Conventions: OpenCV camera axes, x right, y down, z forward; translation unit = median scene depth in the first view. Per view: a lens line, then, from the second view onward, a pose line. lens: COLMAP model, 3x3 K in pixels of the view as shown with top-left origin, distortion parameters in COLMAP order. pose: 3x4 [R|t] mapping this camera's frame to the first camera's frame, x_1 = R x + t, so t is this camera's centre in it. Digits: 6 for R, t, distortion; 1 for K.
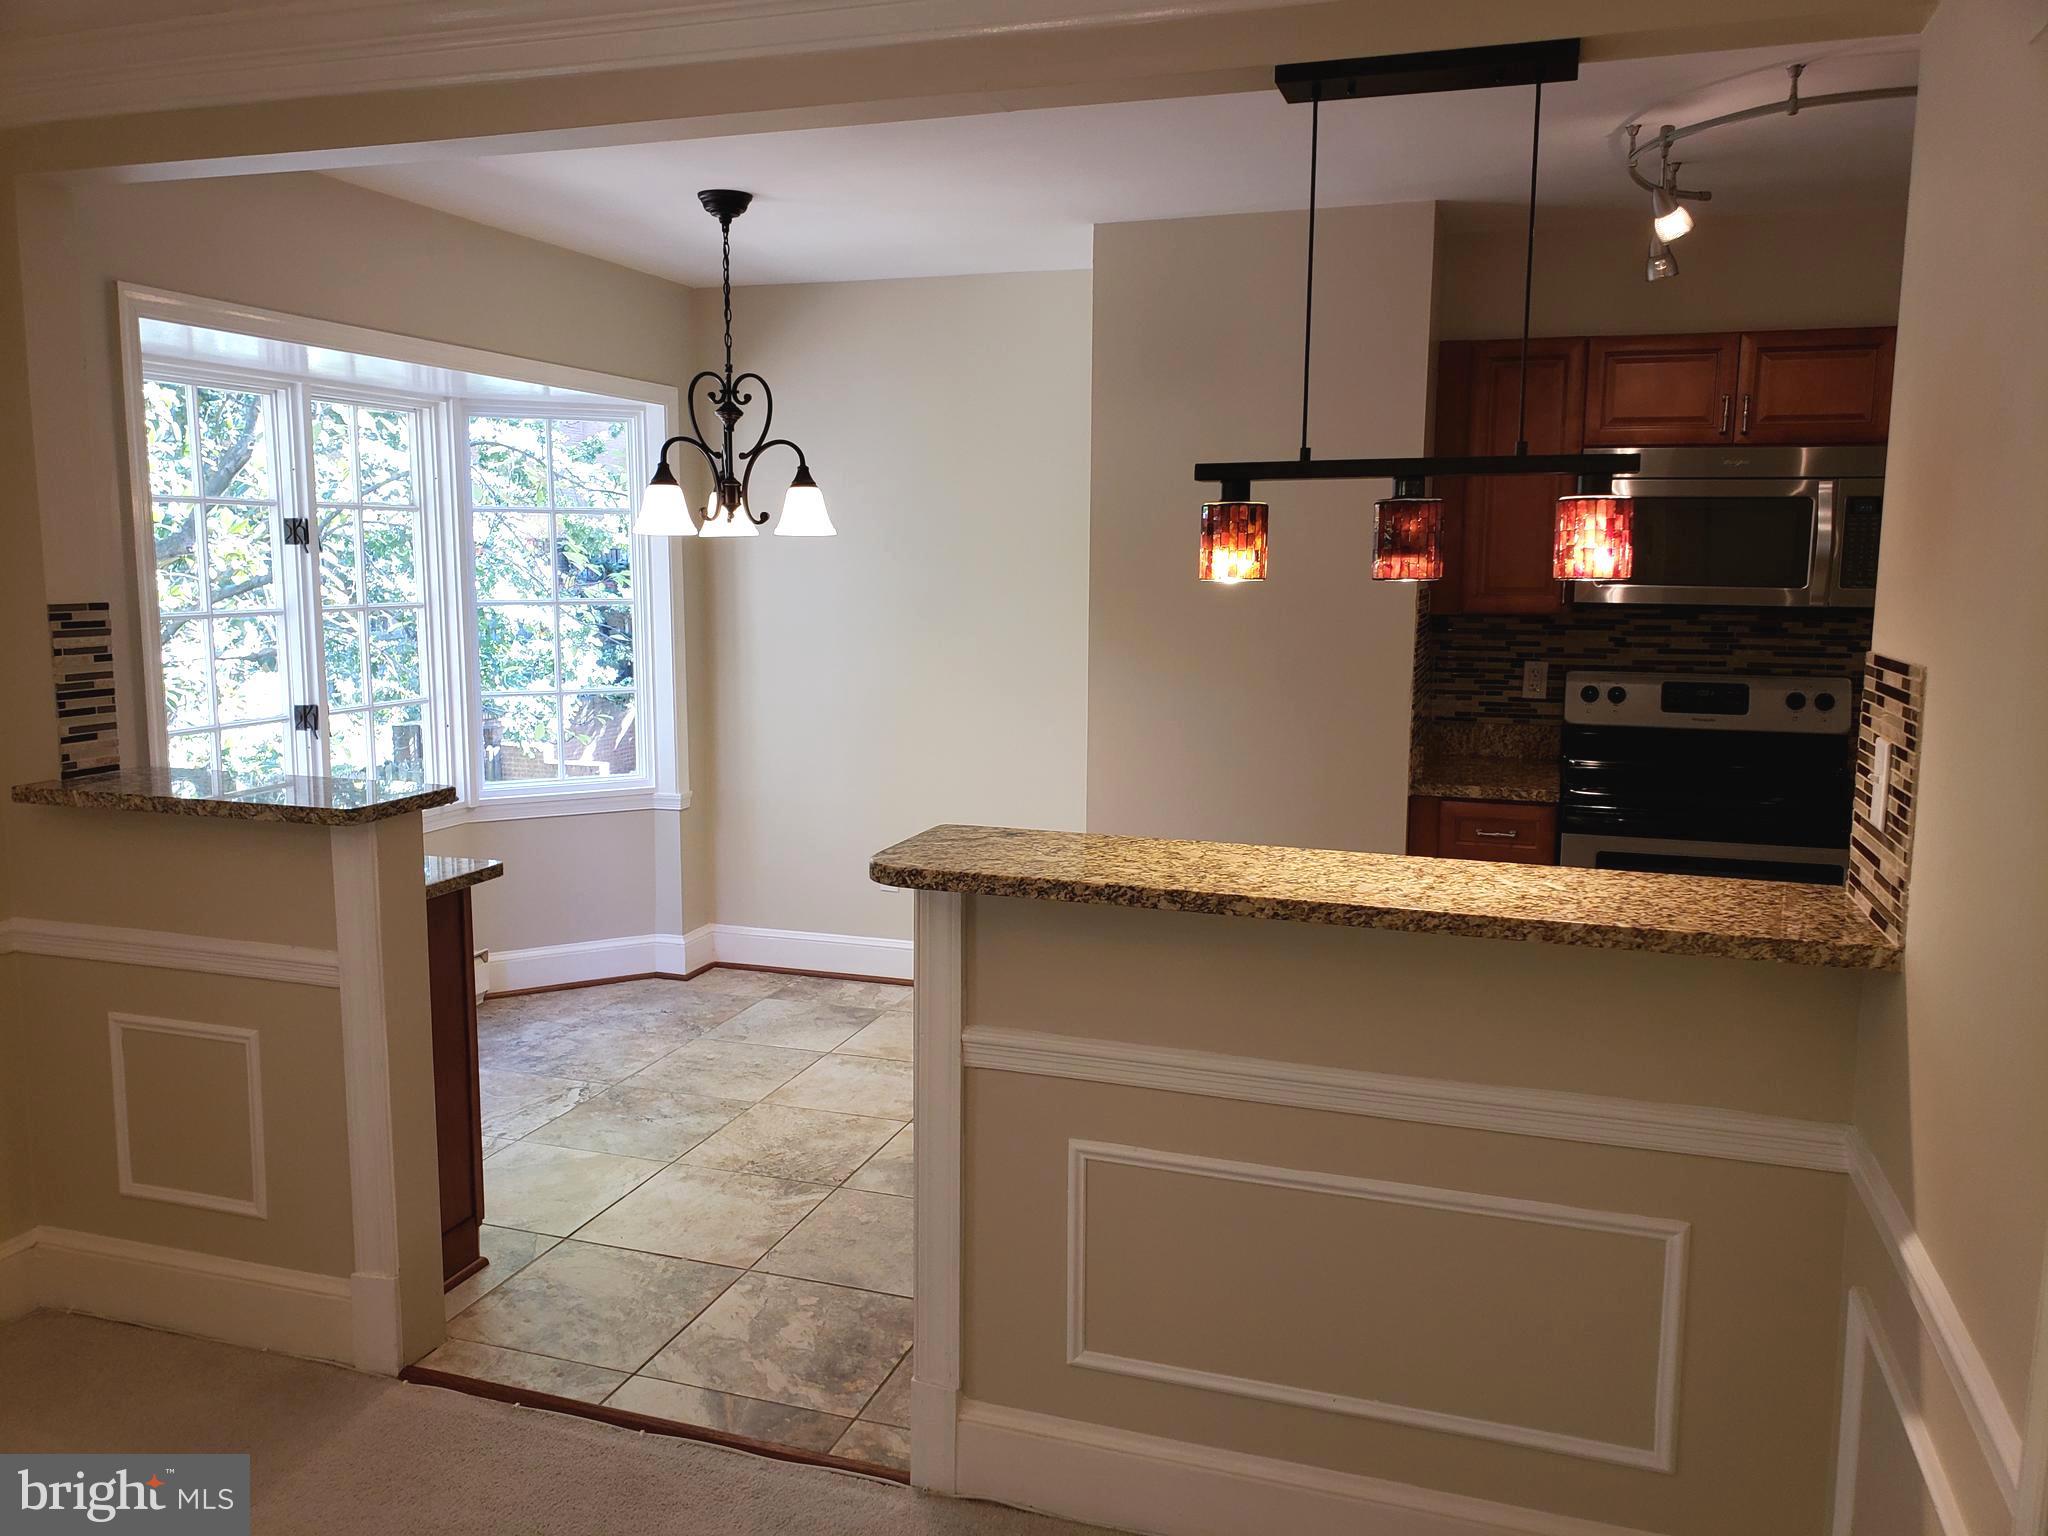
lens RADIAL K [[1611.6, 0, 1017.3], [0, 1611.6, 762.2], [0, 0, 1]] dist [0.005549, 0.007569]
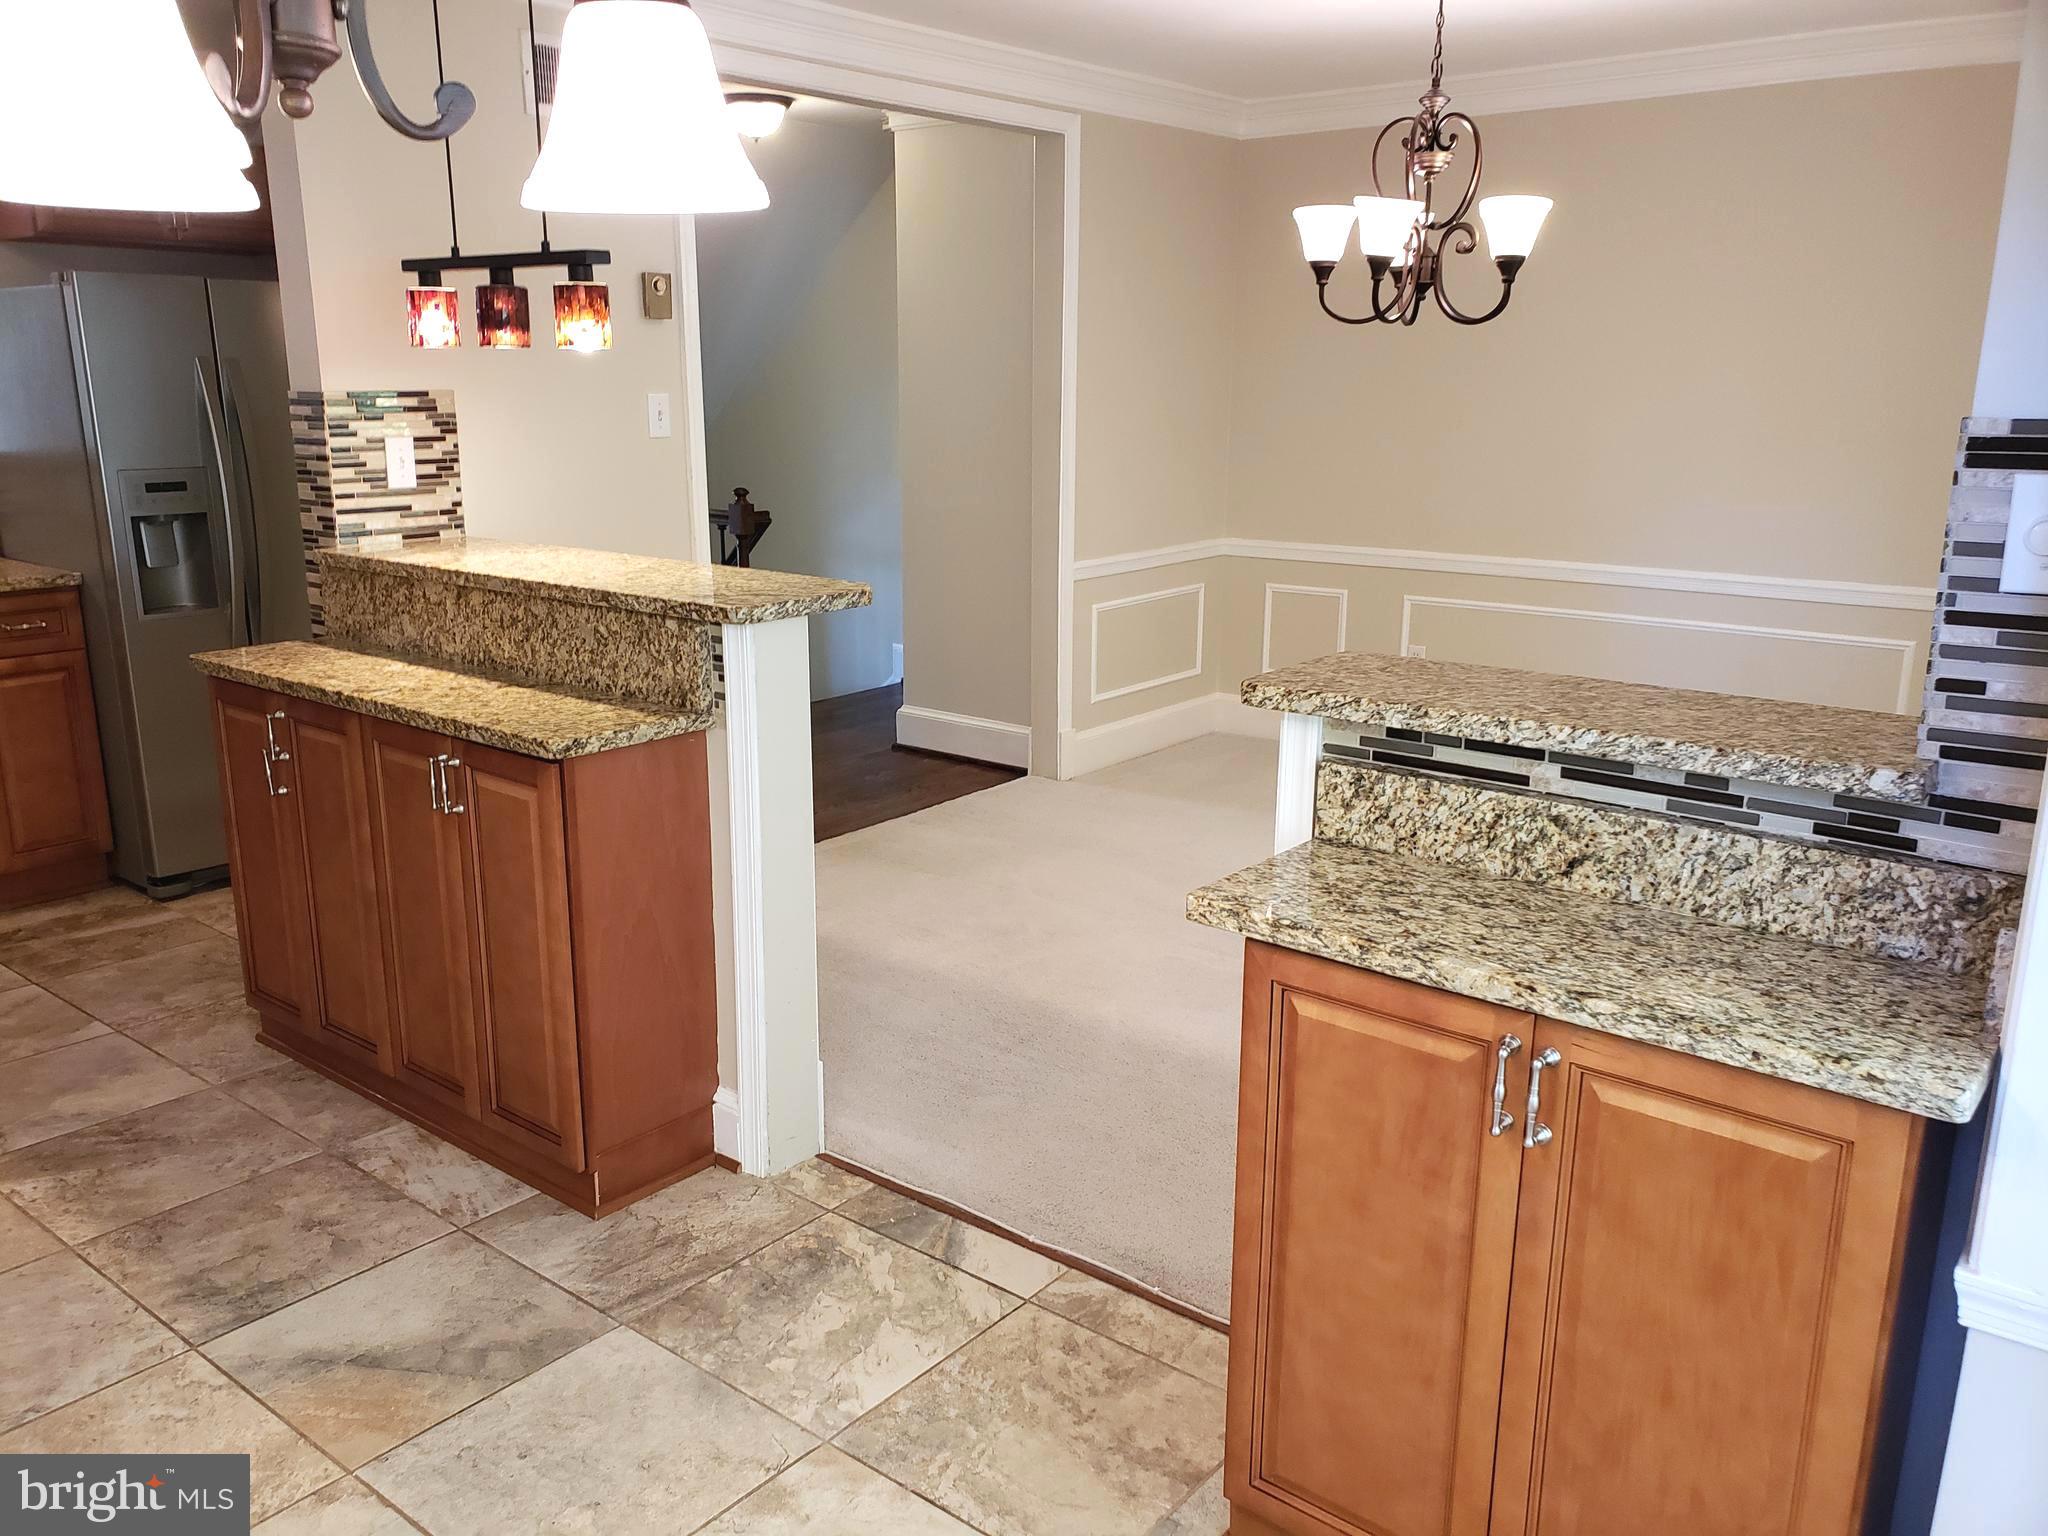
lens RADIAL K [[1611.6, 0, 1009.3], [0, 1611.6, 766.5], [0, 0, 1]] dist [0.005549, 0.007569]
pose [[-0.935946, -0.093144, 0.339602, -0.493916], [0.039194, 0.930838, 0.363324, -0.200025], [-0.349956, 0.353362, -0.867563, 1.647305]]
